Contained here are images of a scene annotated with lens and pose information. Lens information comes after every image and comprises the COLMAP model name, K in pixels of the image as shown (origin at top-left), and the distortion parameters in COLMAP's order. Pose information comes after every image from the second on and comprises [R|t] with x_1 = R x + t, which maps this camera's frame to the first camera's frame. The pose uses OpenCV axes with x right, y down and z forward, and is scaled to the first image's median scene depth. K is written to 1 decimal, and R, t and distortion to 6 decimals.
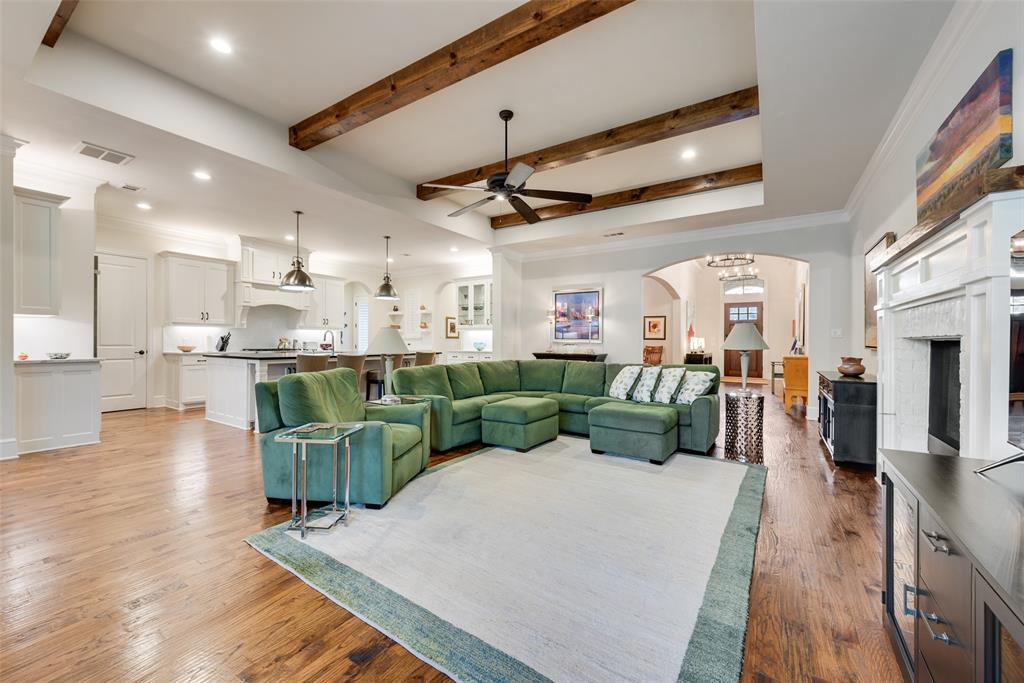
lens RADIAL K [[399.8, 0, 514.0], [0, 399.8, 343.3], [0, 0, 1]] dist [0.005970, -0.000932]
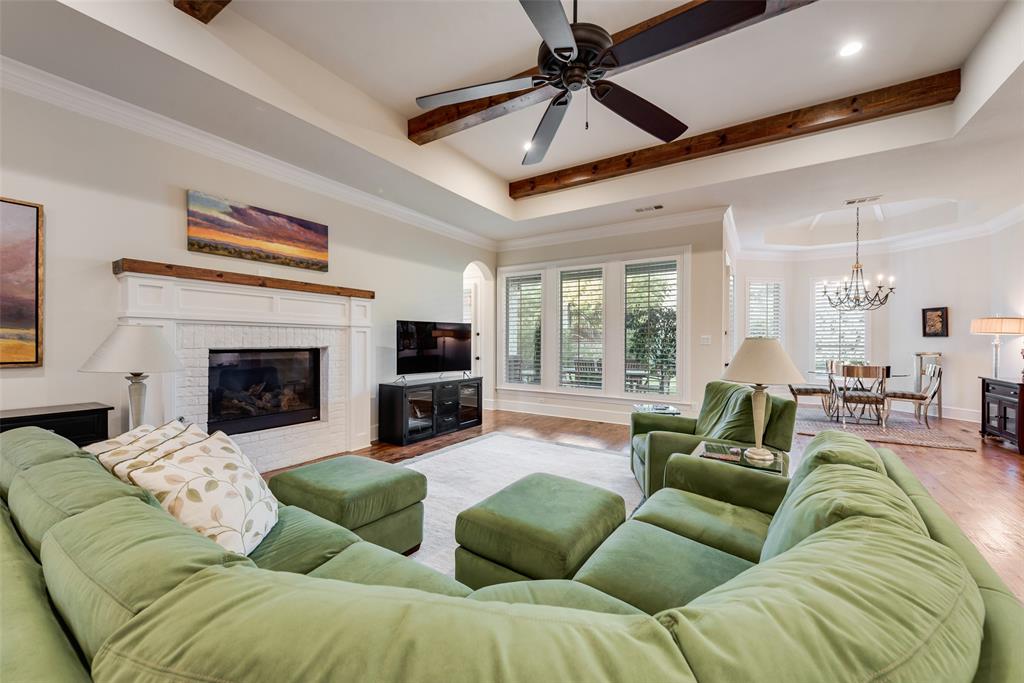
lens RADIAL K [[399.8, 0, 511.3], [0, 399.8, 342.7], [0, 0, 1]] dist [0.005970, -0.000932]
pose [[-0.999978, -0.004706, -0.004659, 0.037151], [-0.004741, 0.999961, 0.007454, -0.016410], [0.004624, 0.007476, -0.999961, 0.875595]]
